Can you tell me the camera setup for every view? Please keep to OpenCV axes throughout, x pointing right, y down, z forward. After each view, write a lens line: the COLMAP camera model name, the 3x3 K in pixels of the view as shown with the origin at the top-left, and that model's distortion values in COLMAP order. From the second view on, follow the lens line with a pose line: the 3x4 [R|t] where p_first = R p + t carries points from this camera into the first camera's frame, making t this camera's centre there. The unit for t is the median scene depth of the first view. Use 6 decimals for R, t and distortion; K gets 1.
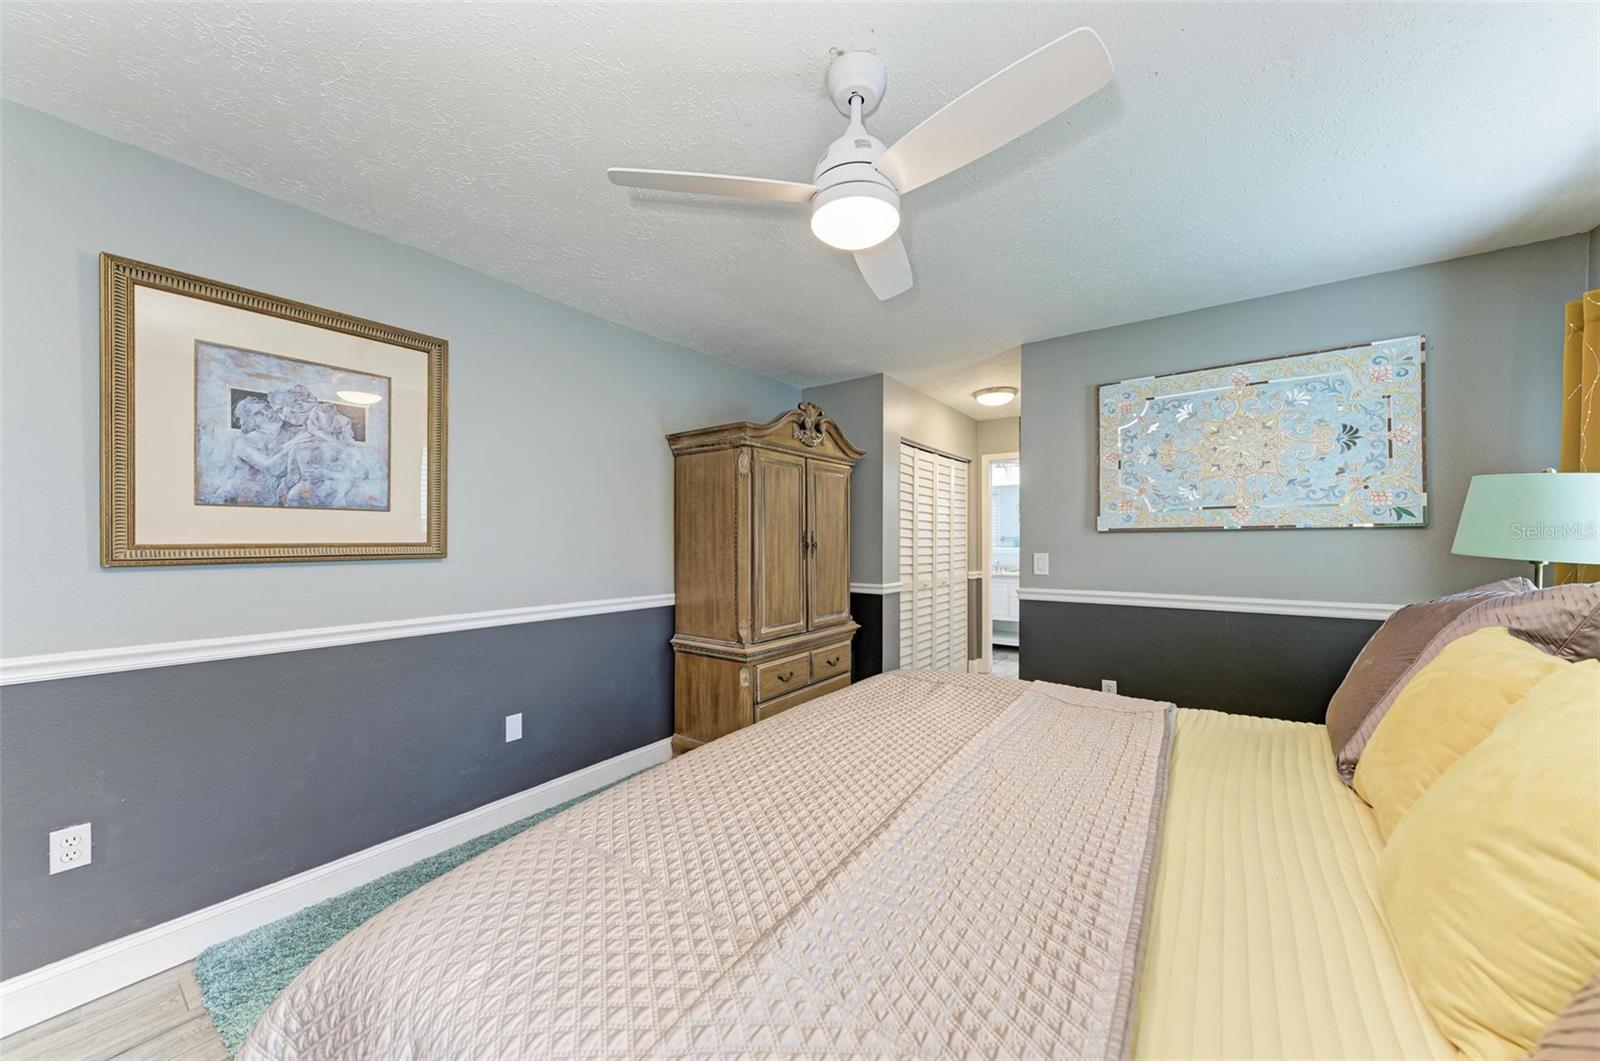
lens RADIAL K [[544.5, 0, 808.0], [0, 544.5, 541.1], [0, 0, 1]] dist [0.000639, 0.000028]
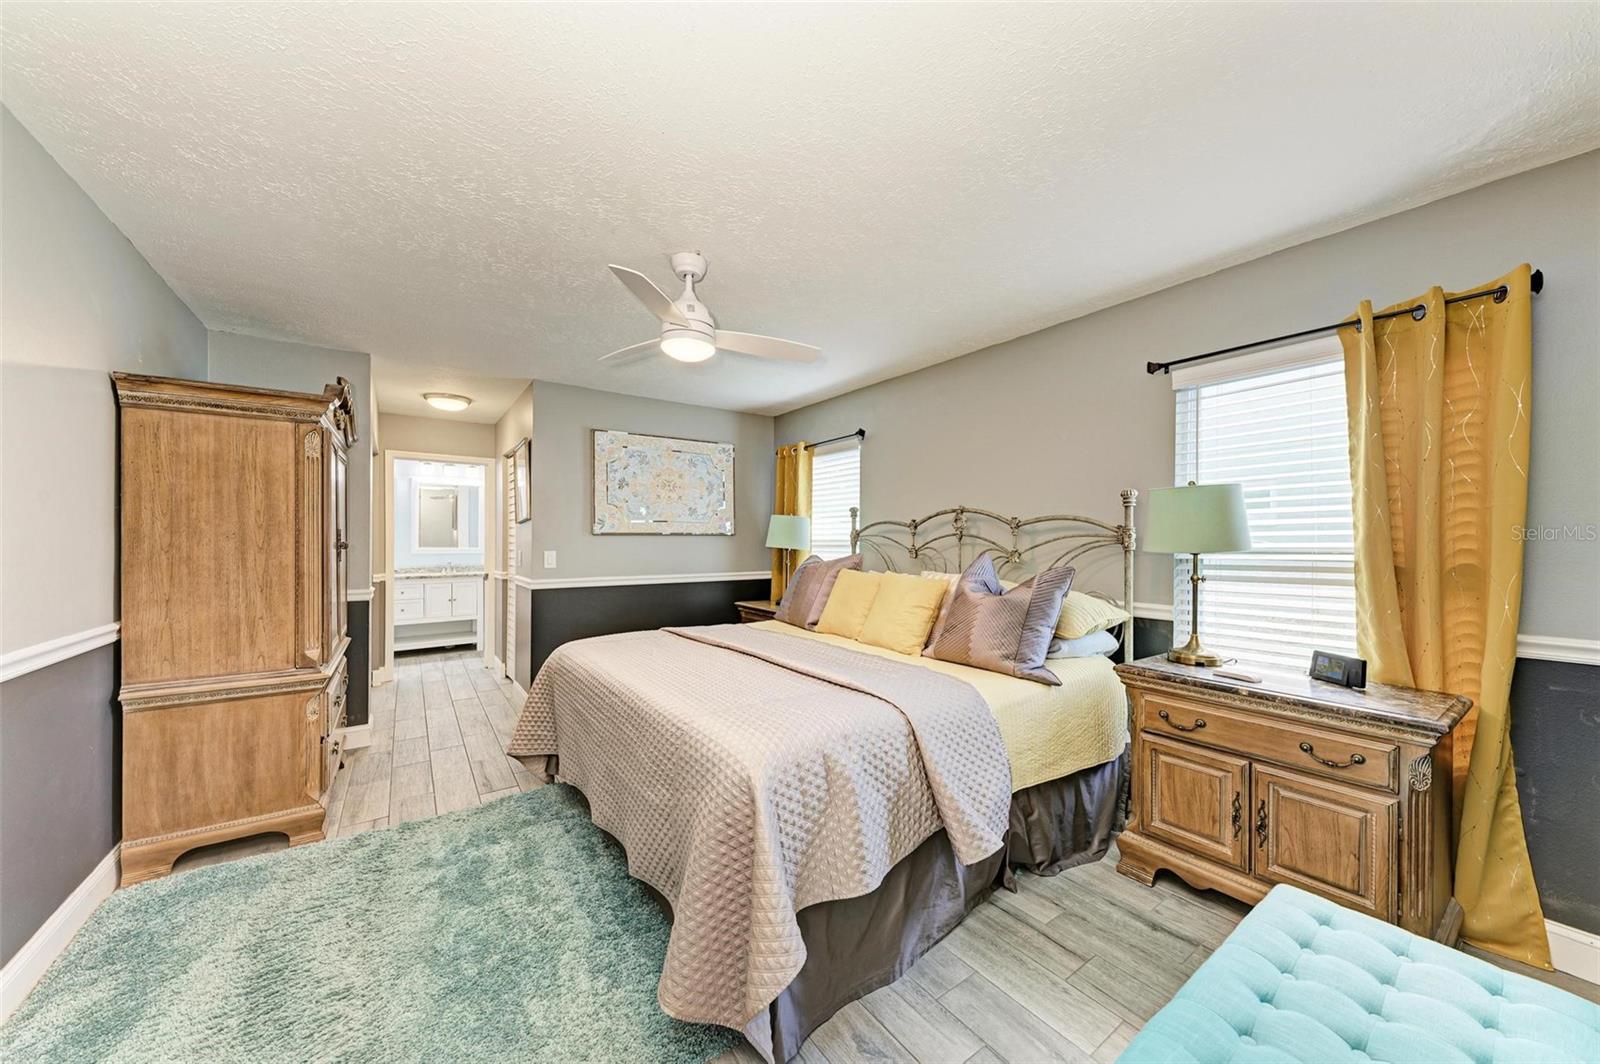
lens RADIAL K [[544.5, 0, 808.0], [0, 544.5, 542.6], [0, 0, 1]] dist [0.000639, 0.000028]
pose [[0.315533, -0.000104, 0.948915, -0.612247], [0.000113, 1.000000, 0.000072, 0.003131], [-0.948915, 0.000084, 0.315533, 0.042838]]
